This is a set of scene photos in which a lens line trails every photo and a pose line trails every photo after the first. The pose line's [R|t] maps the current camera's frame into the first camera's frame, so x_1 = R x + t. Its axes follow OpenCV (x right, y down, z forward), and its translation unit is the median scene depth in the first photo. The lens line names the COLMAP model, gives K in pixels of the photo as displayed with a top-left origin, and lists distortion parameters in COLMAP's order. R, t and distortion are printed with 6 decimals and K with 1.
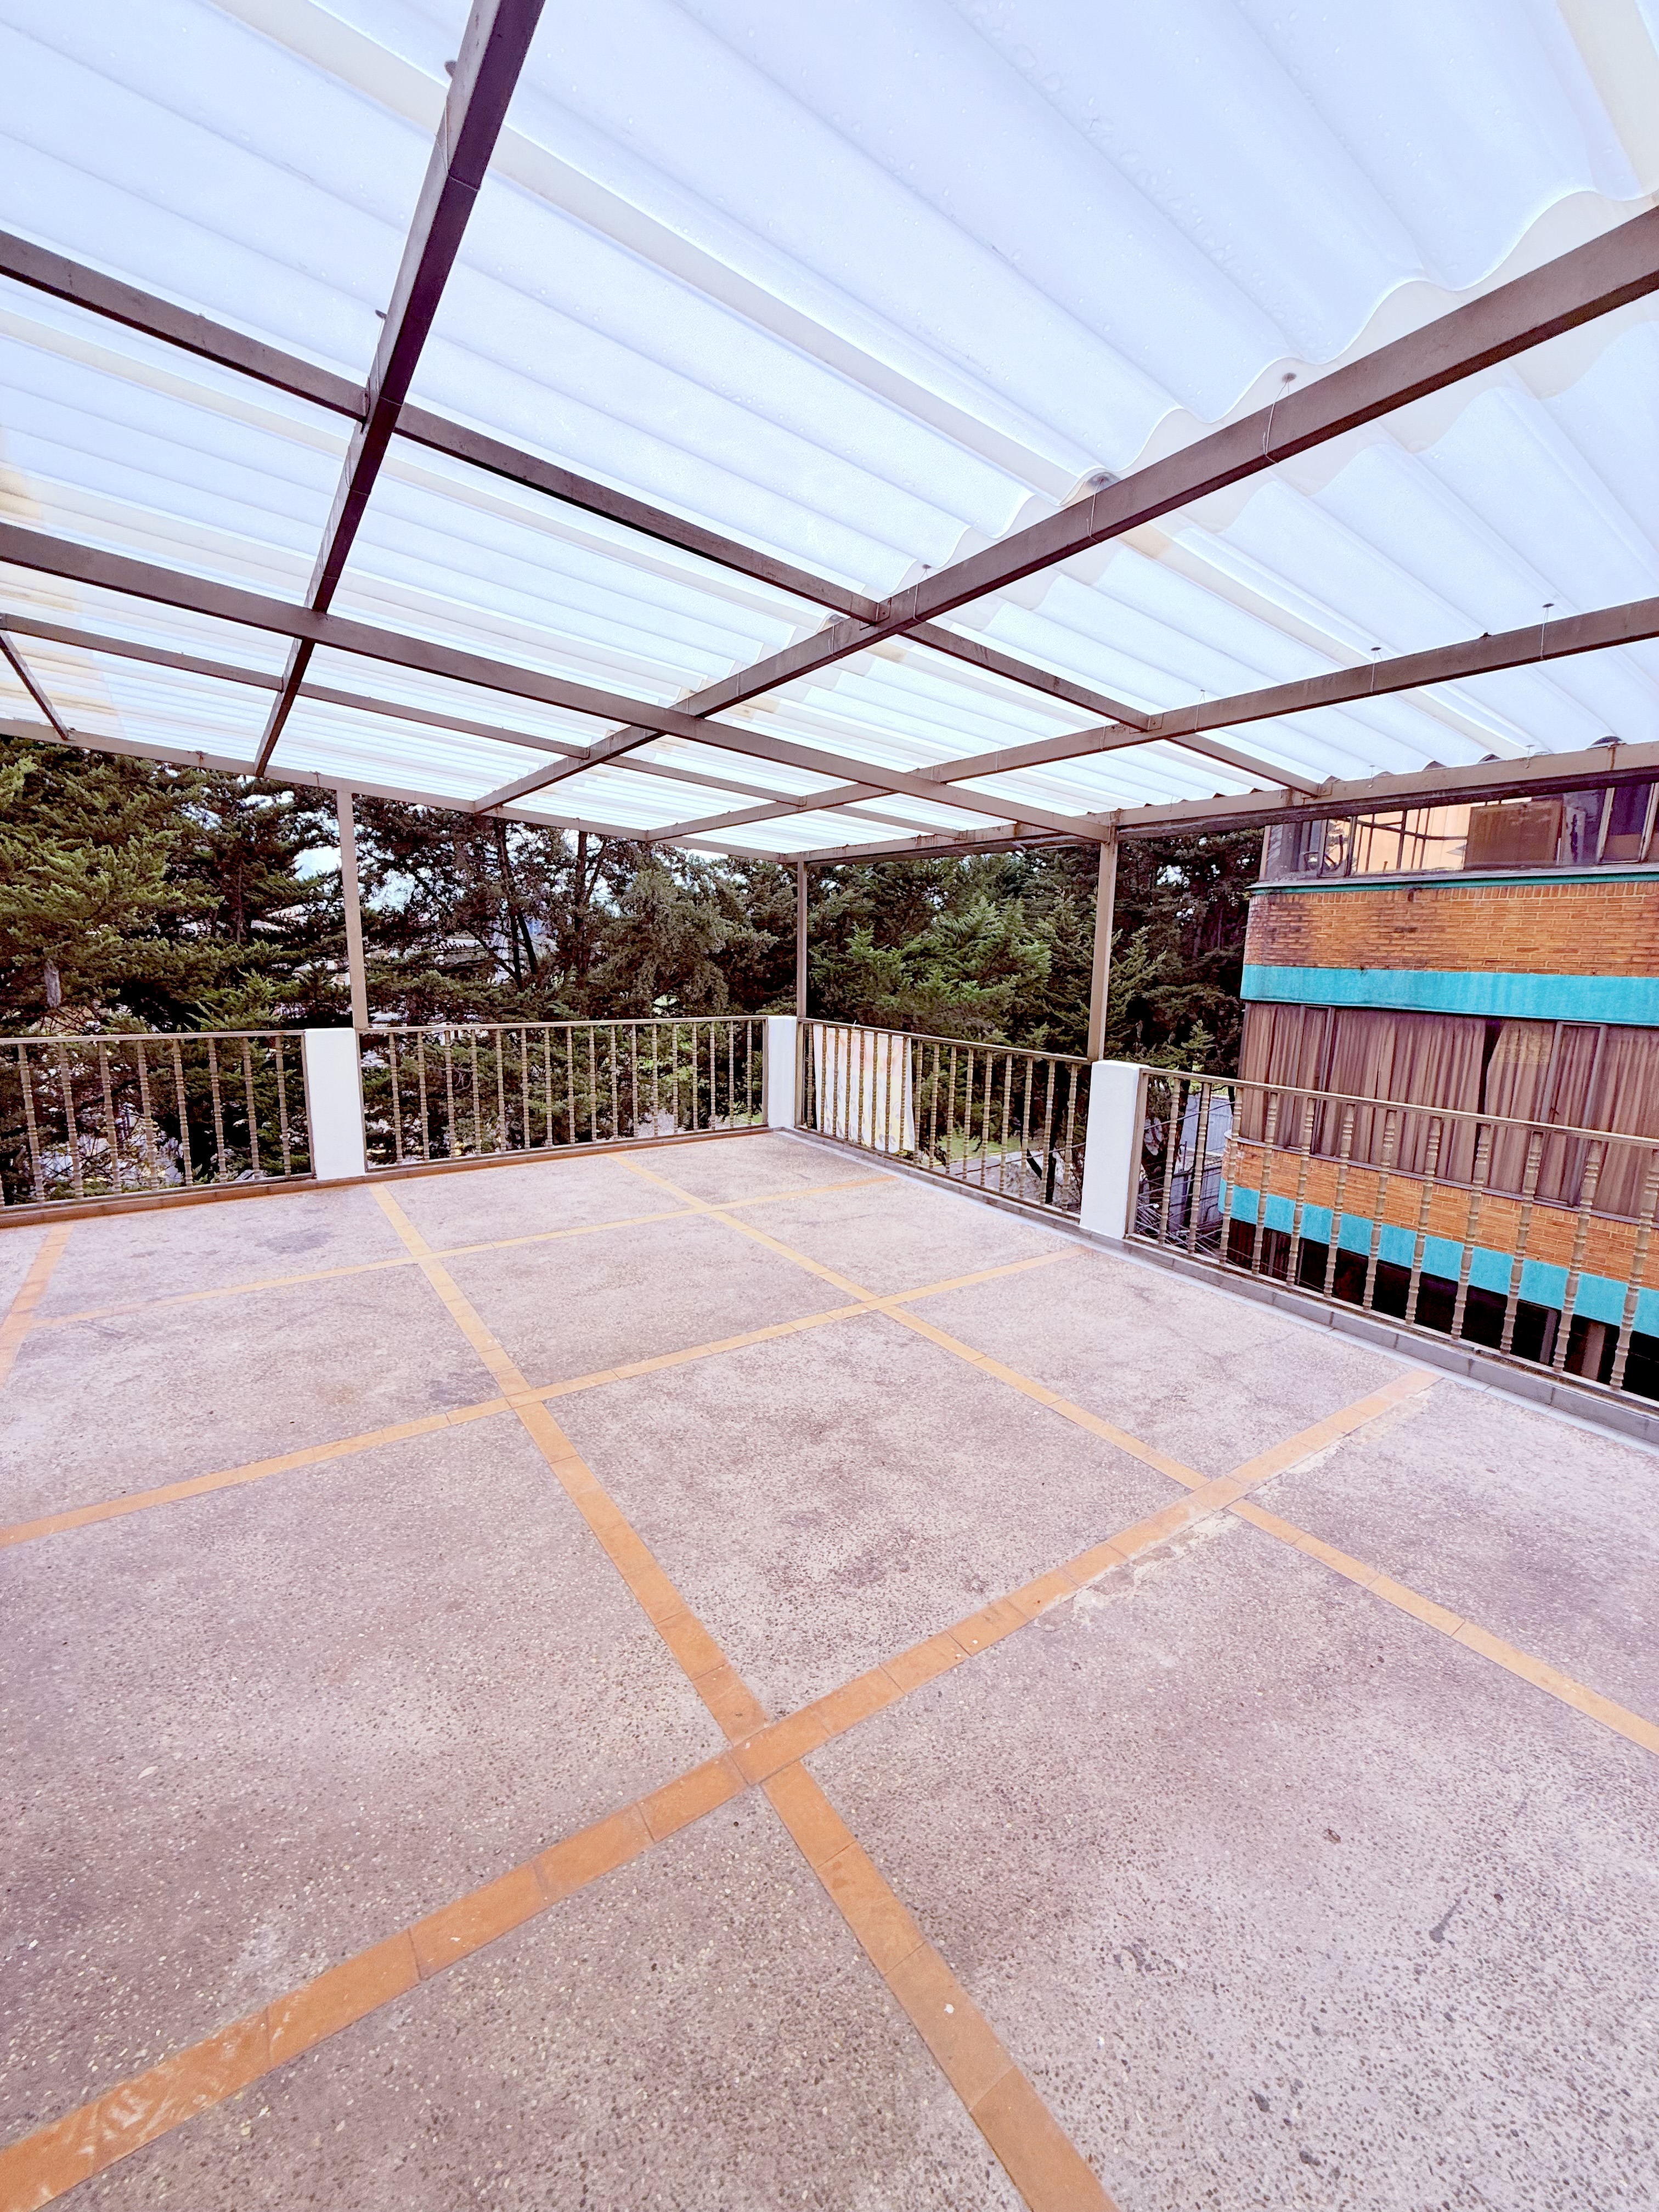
lens RADIAL K [[878.0, 0, 833.8], [0, 878.0, 1102.4], [0, 0, 1]] dist [-0.005736, -0.000418]
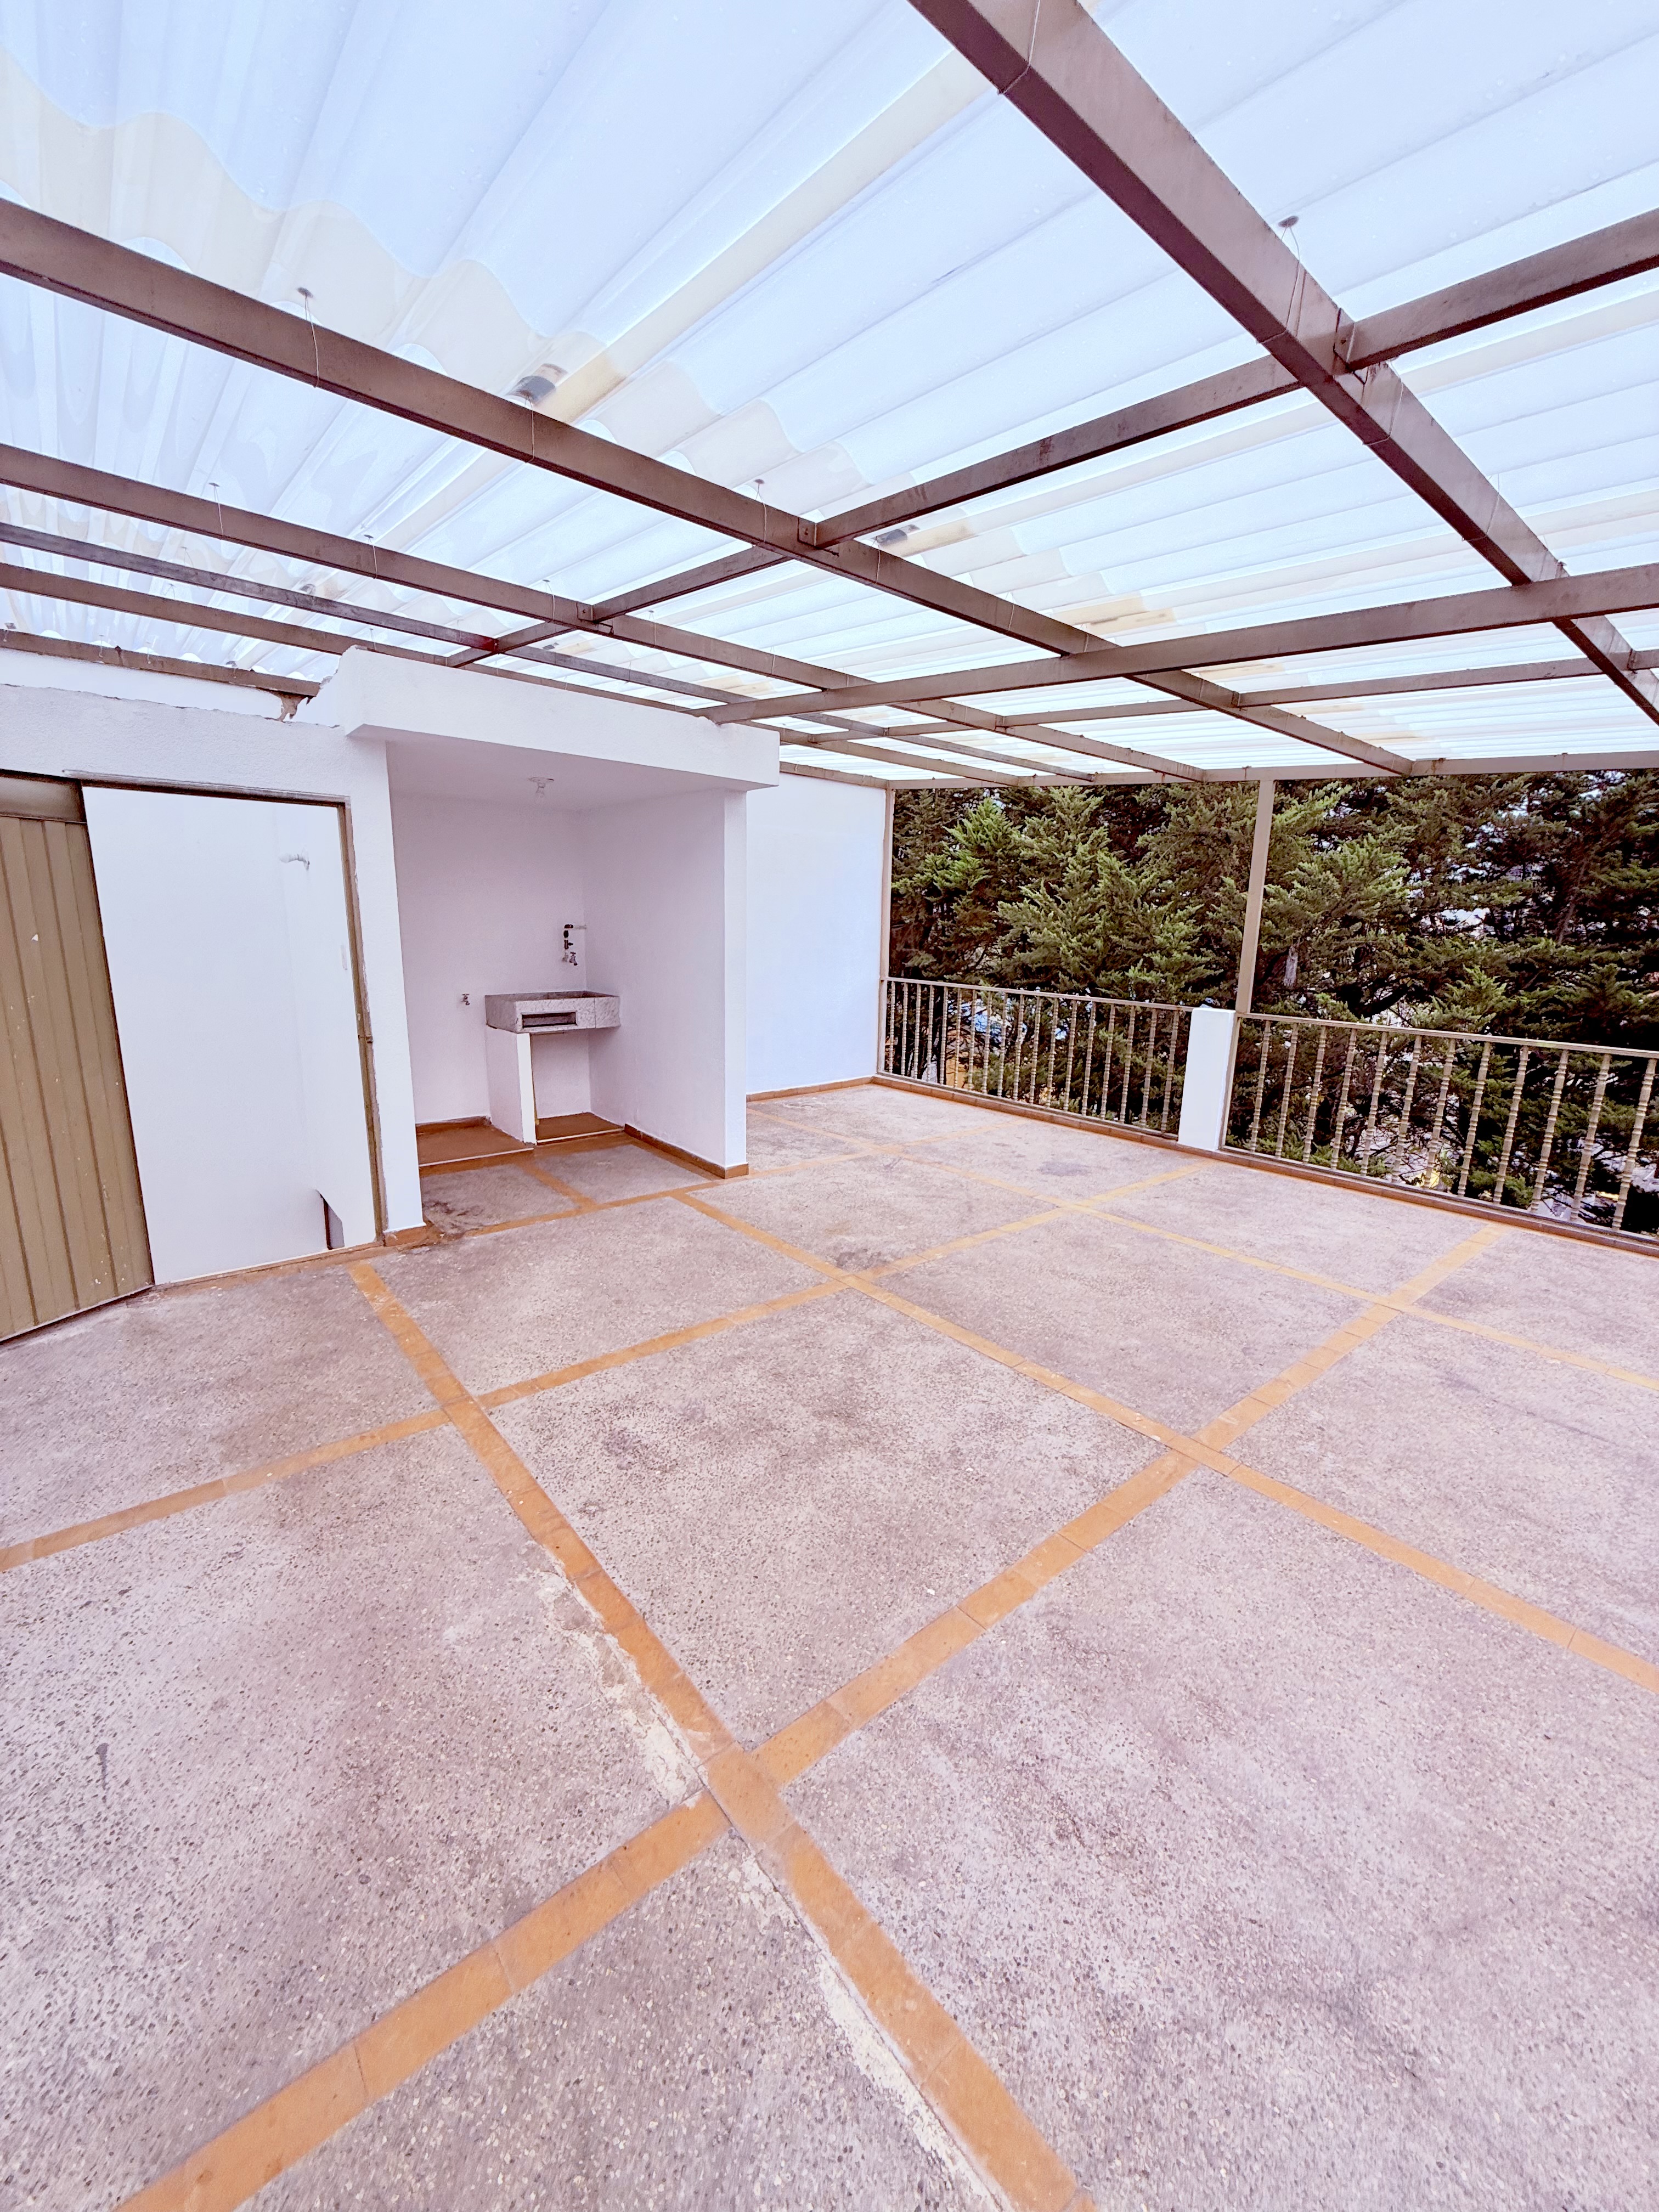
lens RADIAL K [[878.0, 0, 833.8], [0, 878.0, 1107.2], [0, 0, 1]] dist [-0.005736, -0.000418]
pose [[0.085593, 0.190712, -0.977907, 0.705697], [-0.194184, 0.965880, 0.171370, -0.094875], [0.977224, 0.175226, 0.119706, 0.674954]]
